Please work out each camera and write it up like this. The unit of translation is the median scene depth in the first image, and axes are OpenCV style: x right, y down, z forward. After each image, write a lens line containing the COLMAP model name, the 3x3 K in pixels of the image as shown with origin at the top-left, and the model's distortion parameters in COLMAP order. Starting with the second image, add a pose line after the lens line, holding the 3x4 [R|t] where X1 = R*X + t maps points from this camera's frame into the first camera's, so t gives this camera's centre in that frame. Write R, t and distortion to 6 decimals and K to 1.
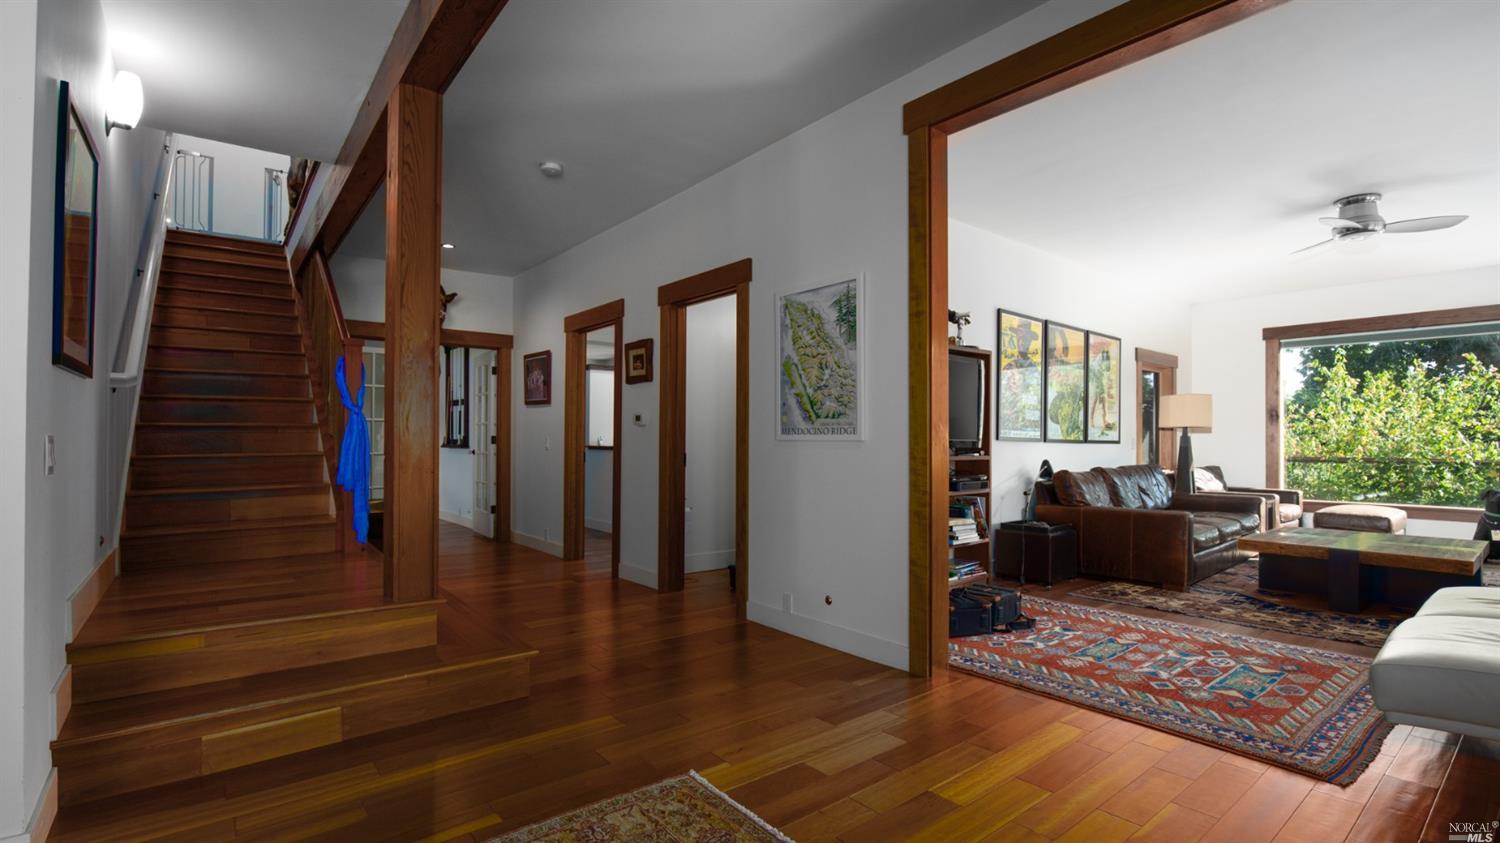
lens RADIAL K [[689.4, 0, 740.8], [0, 689.4, 440.9], [0, 0, 1]] dist [-0.032009, 0.004375]
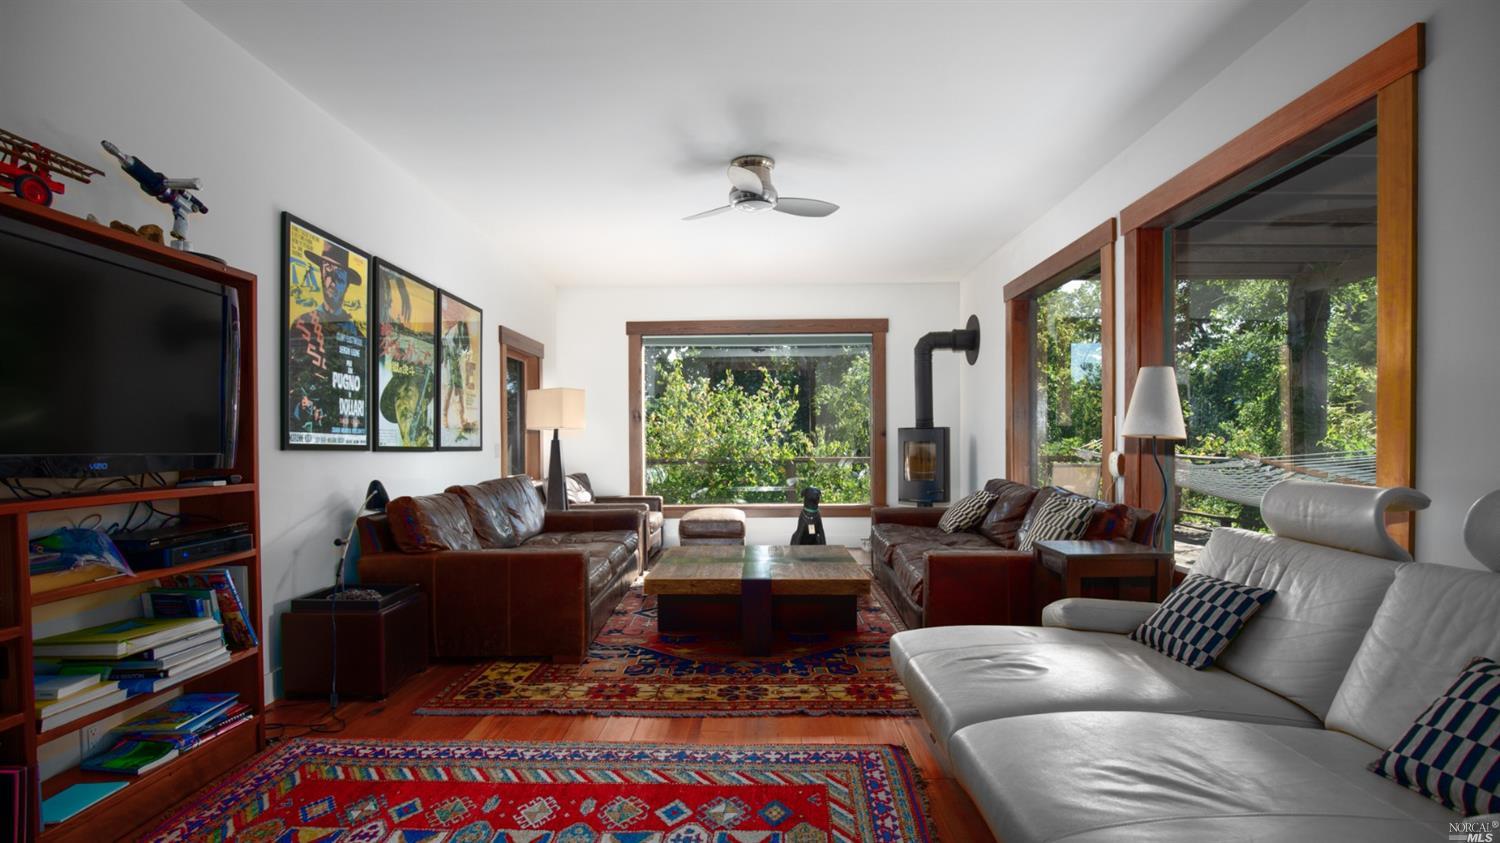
lens RADIAL K [[689.4, 0, 740.8], [0, 689.4, 440.9], [0, 0, 1]] dist [-0.032009, 0.004375]
pose [[0.630033, -0.008306, 0.776524, 0.176898], [0.011219, 0.999936, 0.001593, -0.005455], [-0.776487, 0.007708, 0.630086, 0.360421]]
